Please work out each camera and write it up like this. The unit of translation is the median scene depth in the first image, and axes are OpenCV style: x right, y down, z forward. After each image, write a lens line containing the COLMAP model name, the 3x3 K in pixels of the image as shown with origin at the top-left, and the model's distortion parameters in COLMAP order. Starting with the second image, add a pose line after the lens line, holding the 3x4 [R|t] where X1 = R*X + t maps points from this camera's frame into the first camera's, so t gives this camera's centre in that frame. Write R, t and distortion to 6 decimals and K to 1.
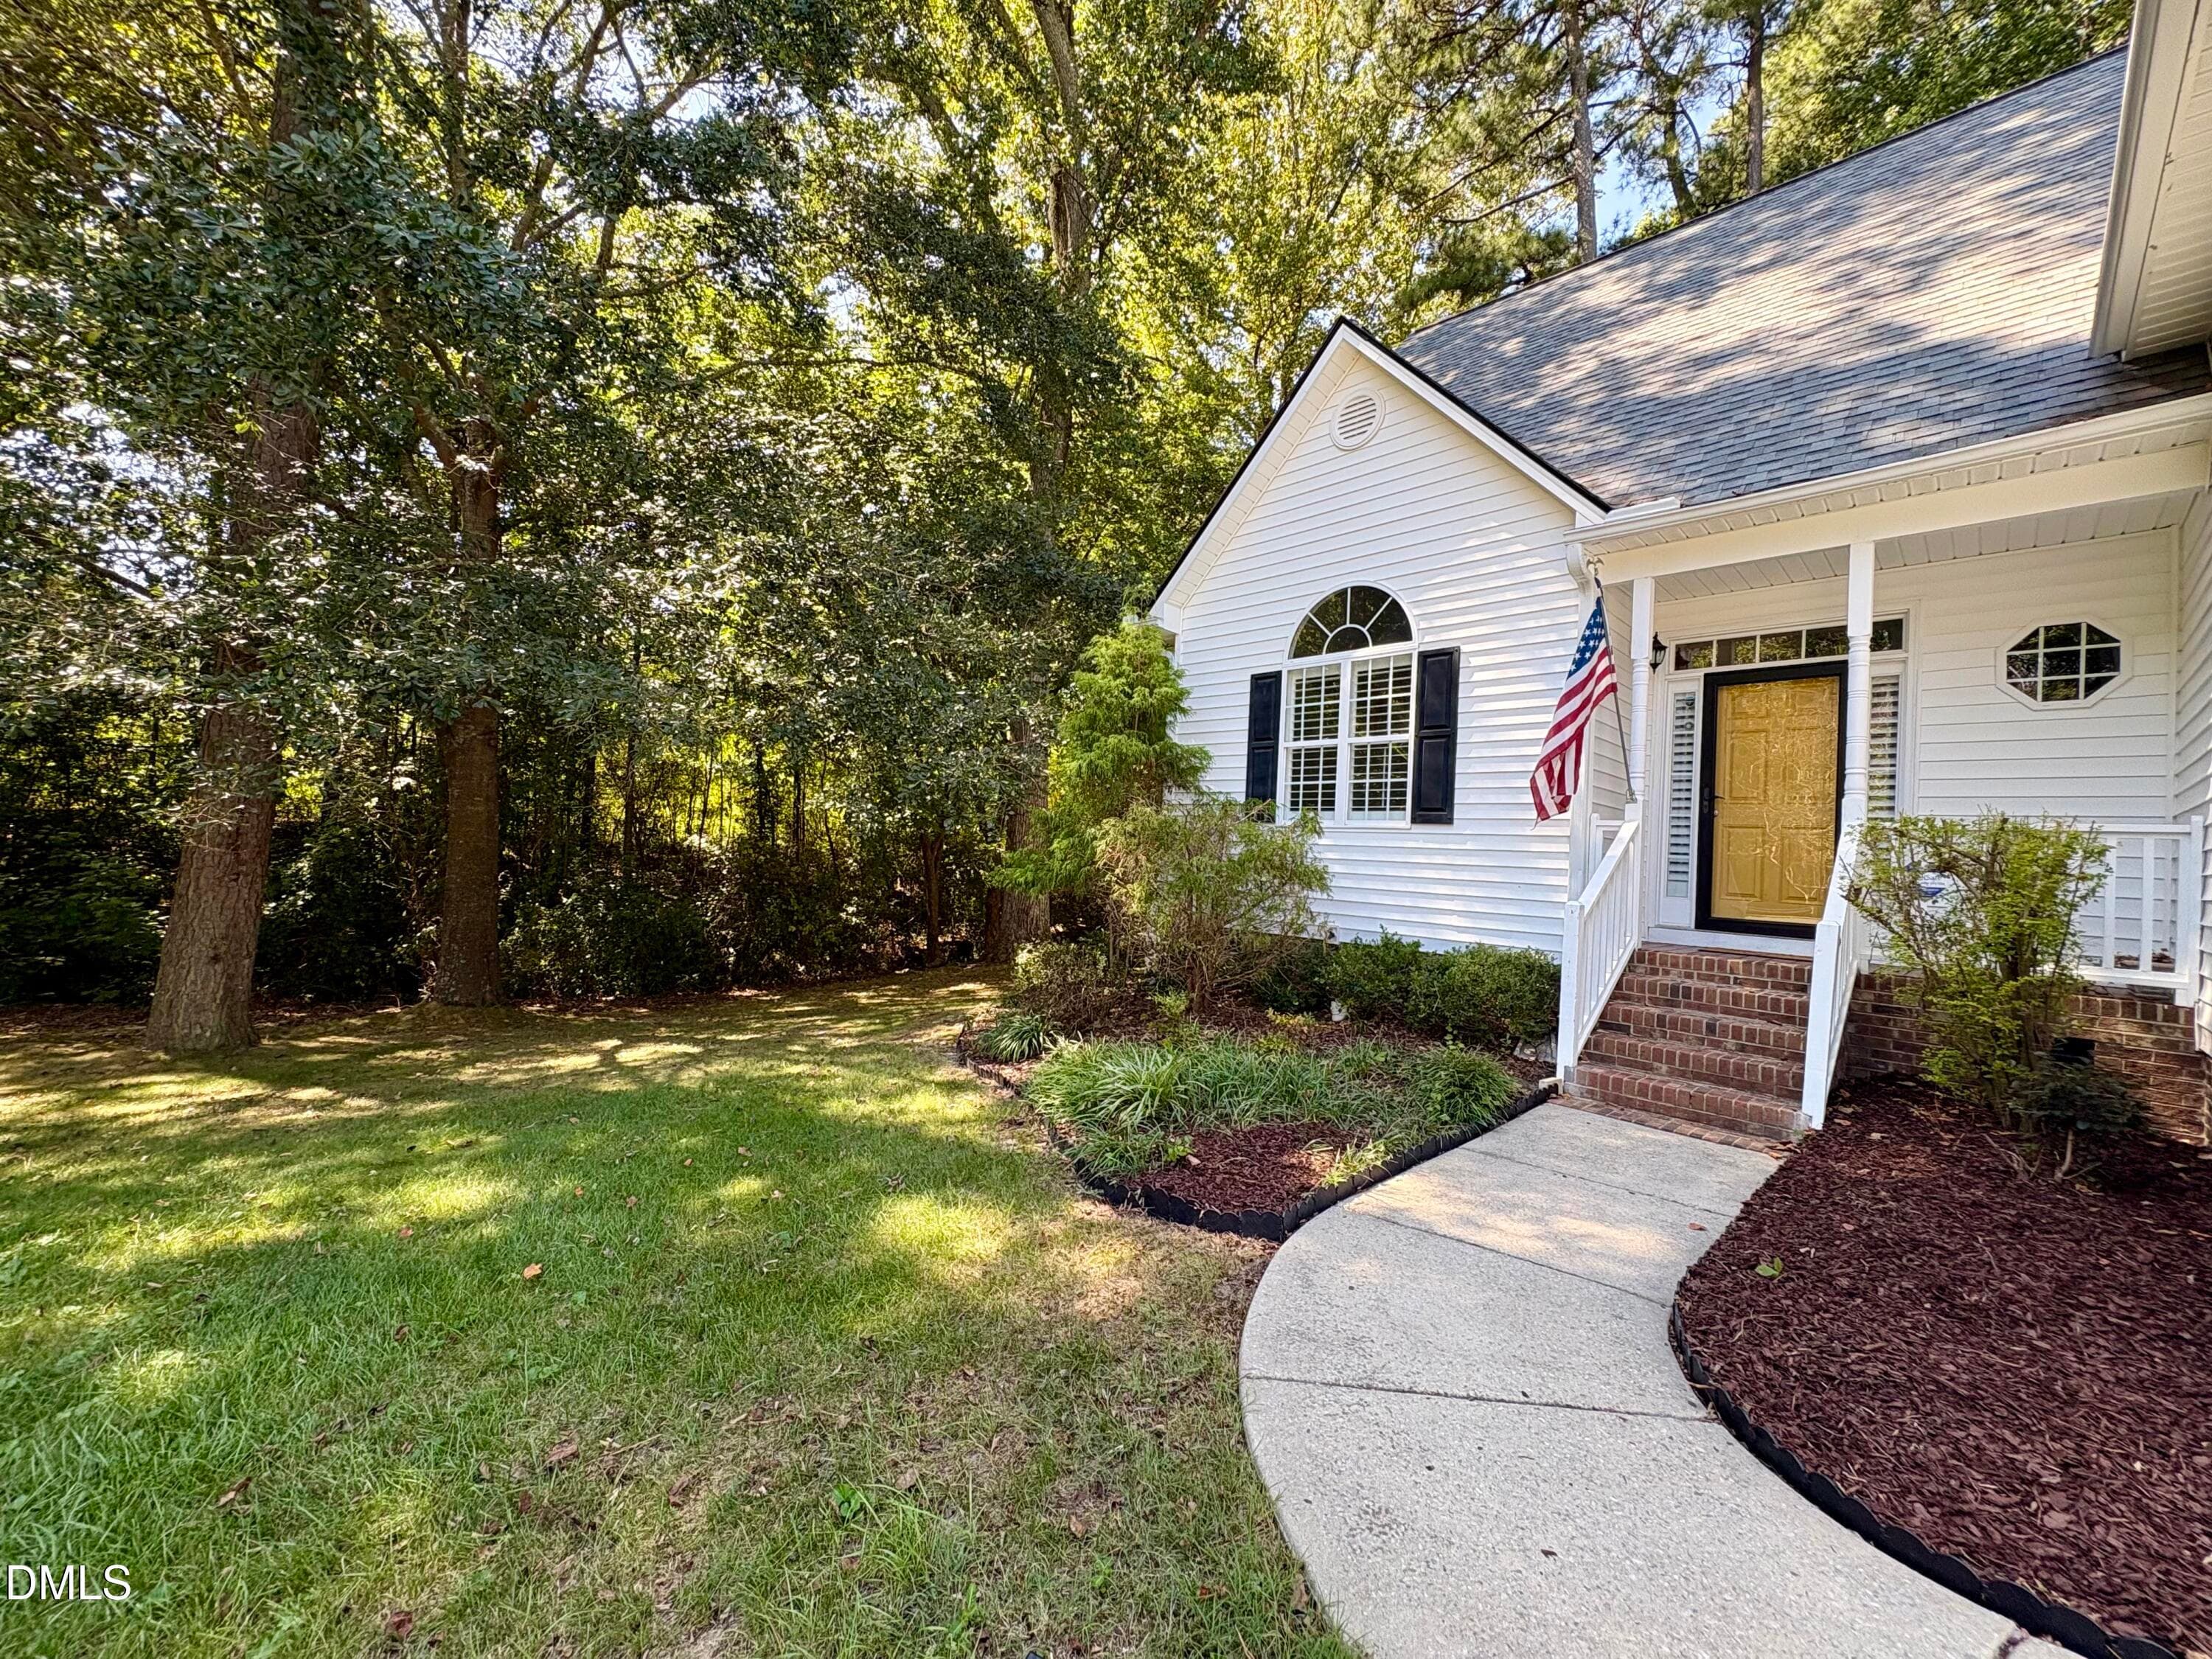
lens RADIAL K [[881.9, 0, 1106.0], [0, 881.9, 829.5], [0, 0, 1]] dist [-0.000923, 0.000330]
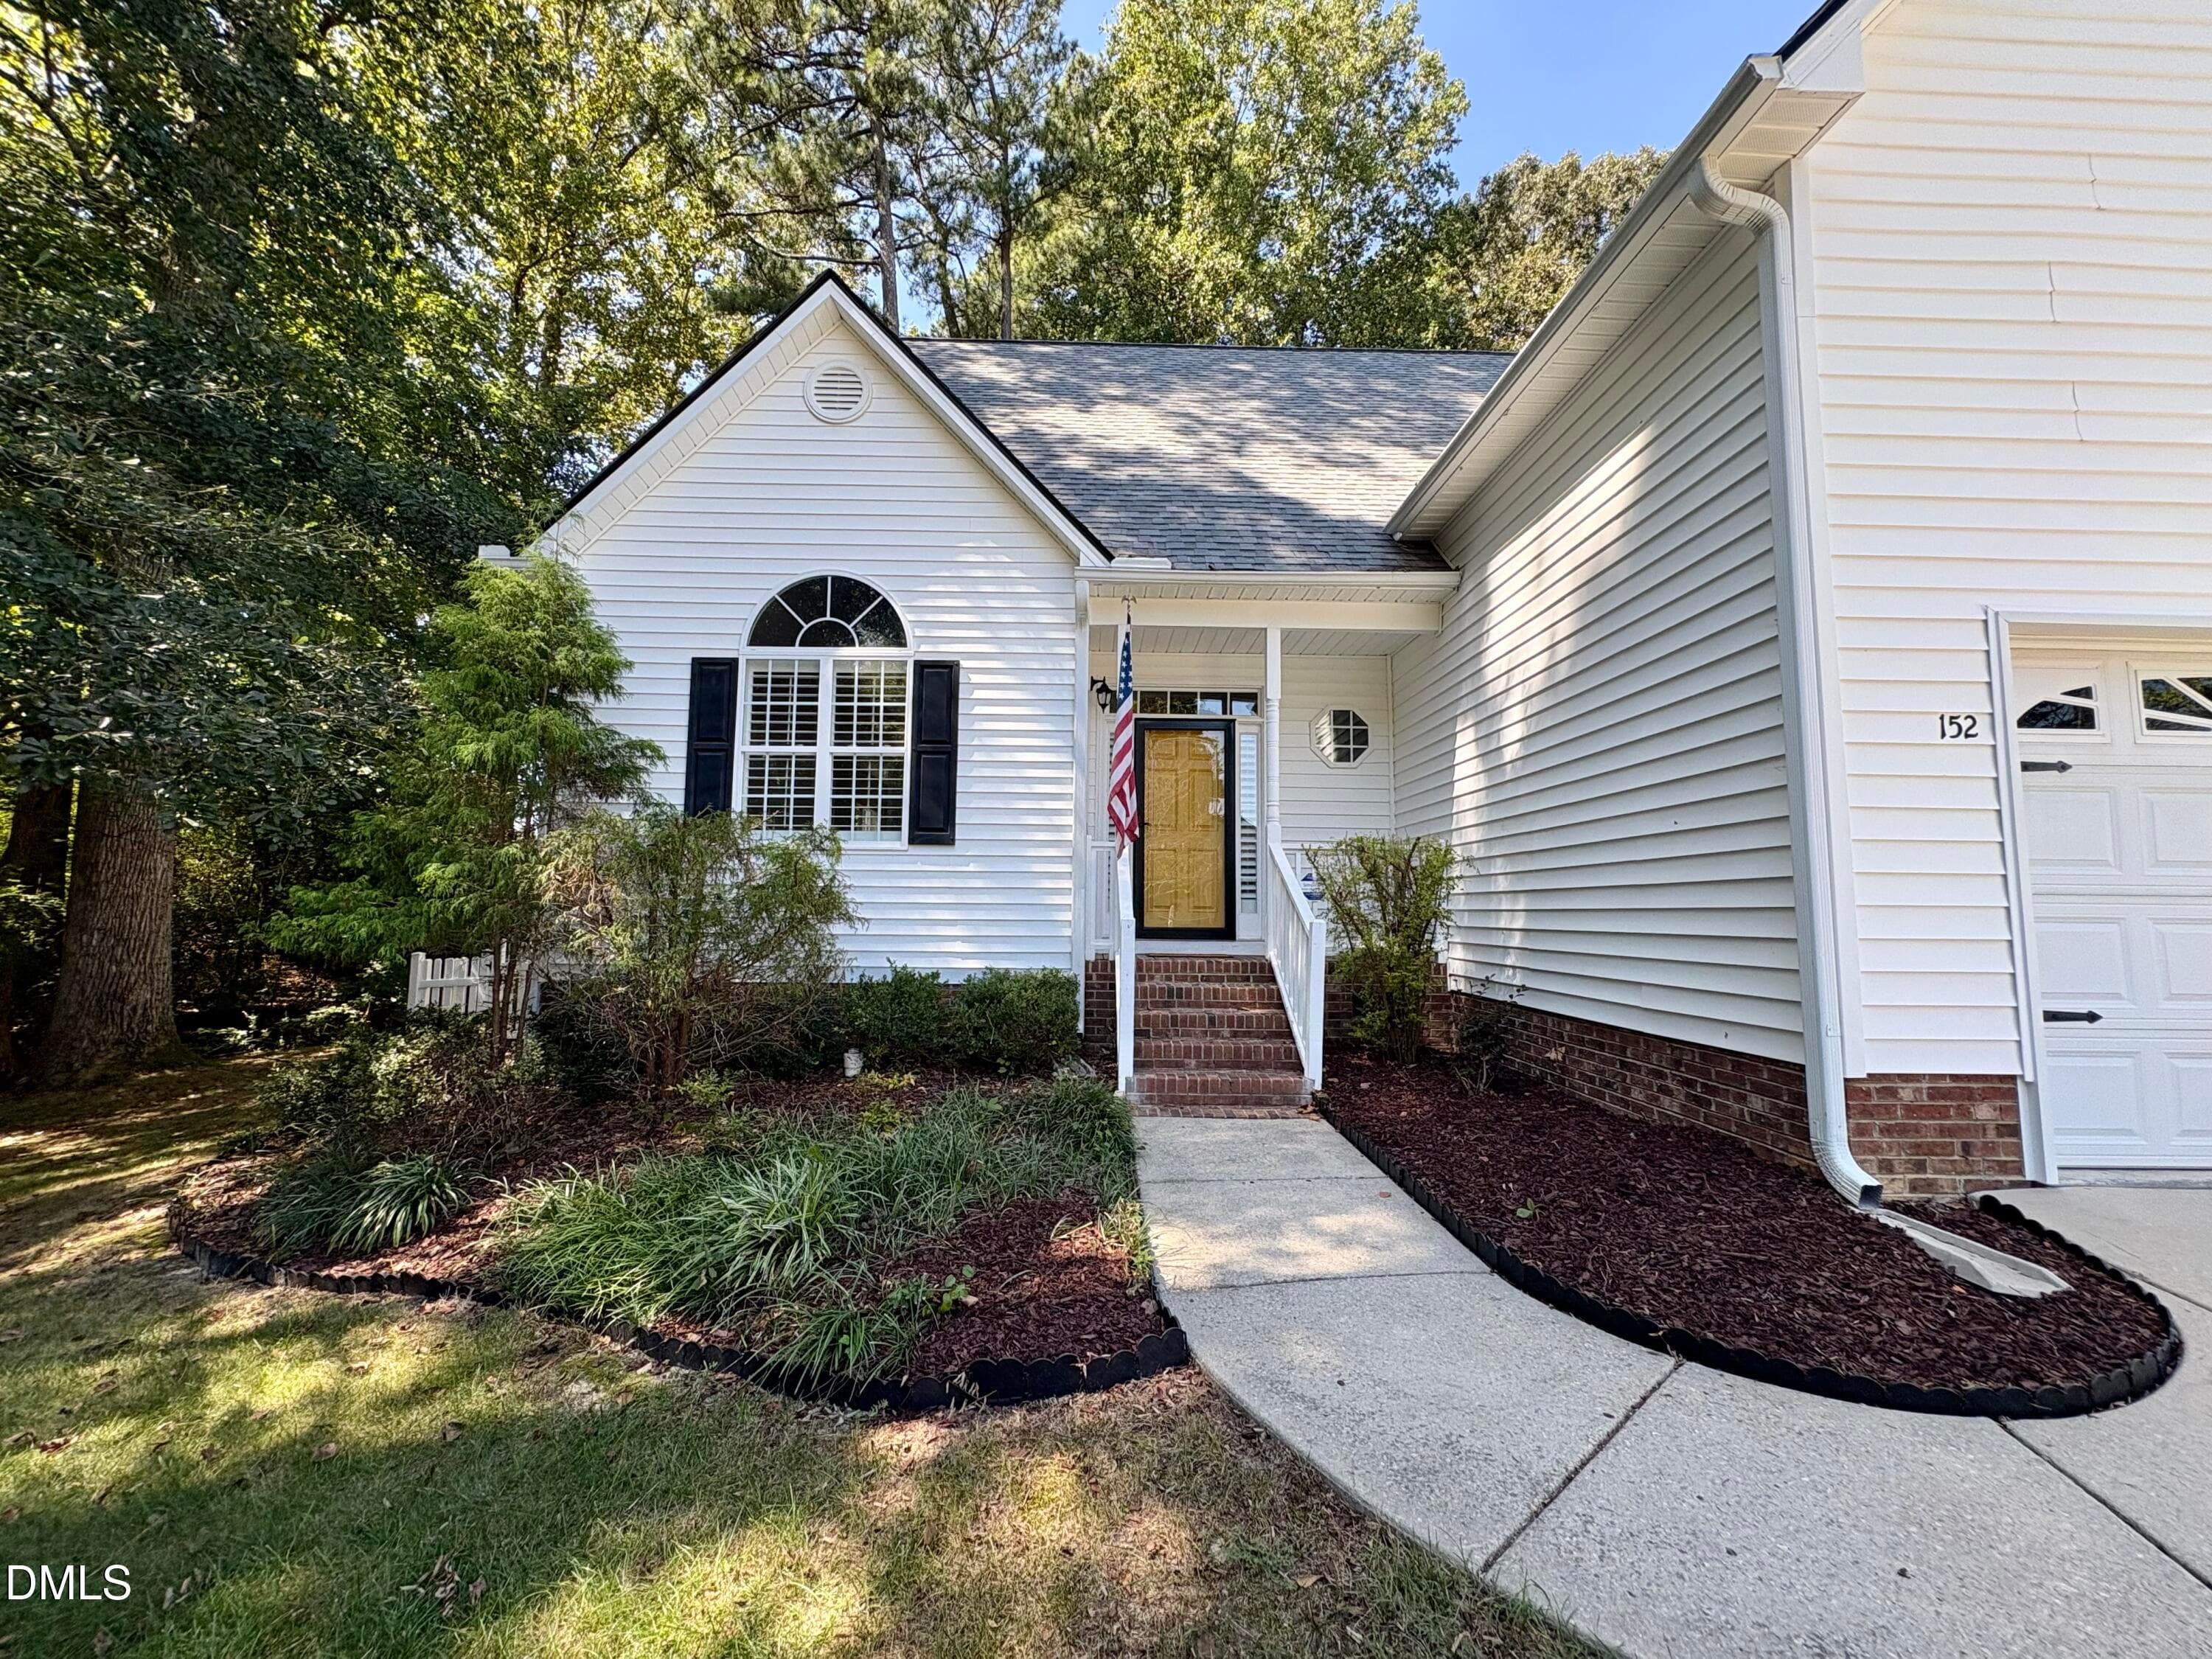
lens RADIAL K [[881.9, 0, 1106.0], [0, 881.9, 829.5], [0, 0, 1]] dist [-0.000923, 0.000330]
pose [[0.683003, 0.024112, 0.730018, -0.188353], [0.005664, 0.999250, -0.038304, 0.014109], [-0.730394, 0.030296, 0.682354, 0.228765]]
